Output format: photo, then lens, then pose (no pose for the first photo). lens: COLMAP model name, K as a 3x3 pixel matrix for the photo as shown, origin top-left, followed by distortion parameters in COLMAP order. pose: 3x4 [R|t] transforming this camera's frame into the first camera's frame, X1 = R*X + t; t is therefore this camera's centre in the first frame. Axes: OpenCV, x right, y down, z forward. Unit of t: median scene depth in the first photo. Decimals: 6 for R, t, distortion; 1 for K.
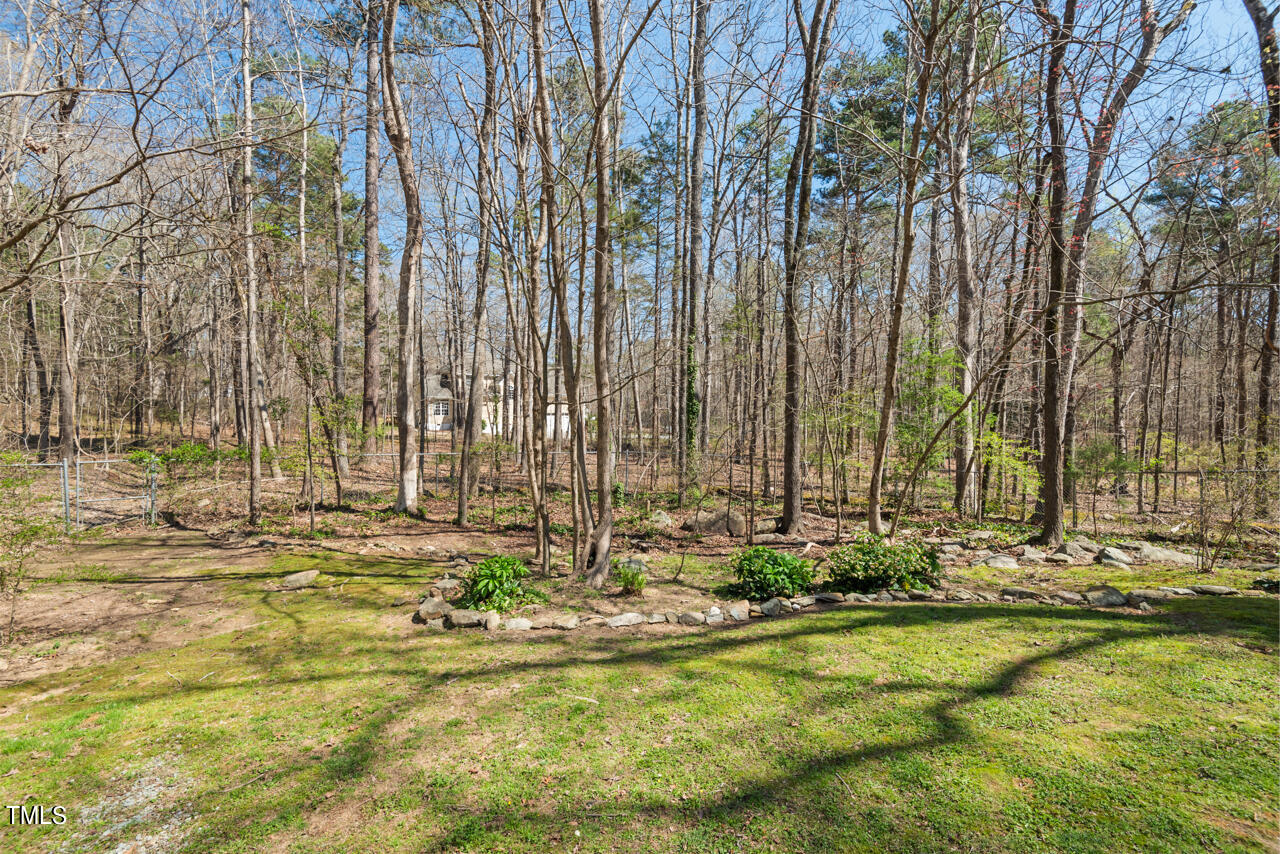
lens RADIAL K [[578.1, 0, 642.1], [0, 578.1, 429.0], [0, 0, 1]] dist [0.003425, -0.005433]
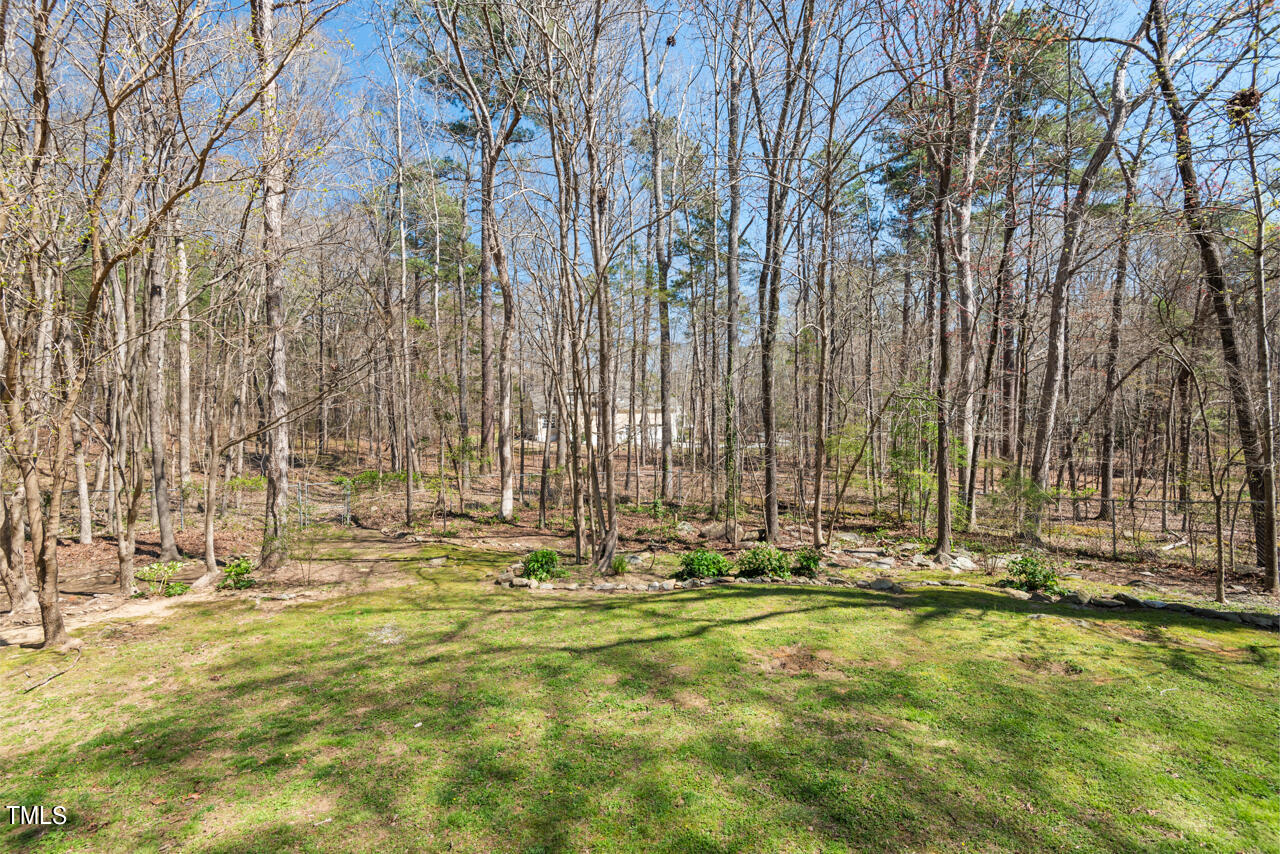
lens RADIAL K [[578.1, 0, 639.7], [0, 578.1, 426.7], [0, 0, 1]] dist [0.003425, -0.005433]
pose [[0.981956, -0.011480, -0.188761, 0.198024], [0.009818, 0.999904, -0.009740, -0.071271], [0.188855, 0.007711, 0.981975, -0.353098]]
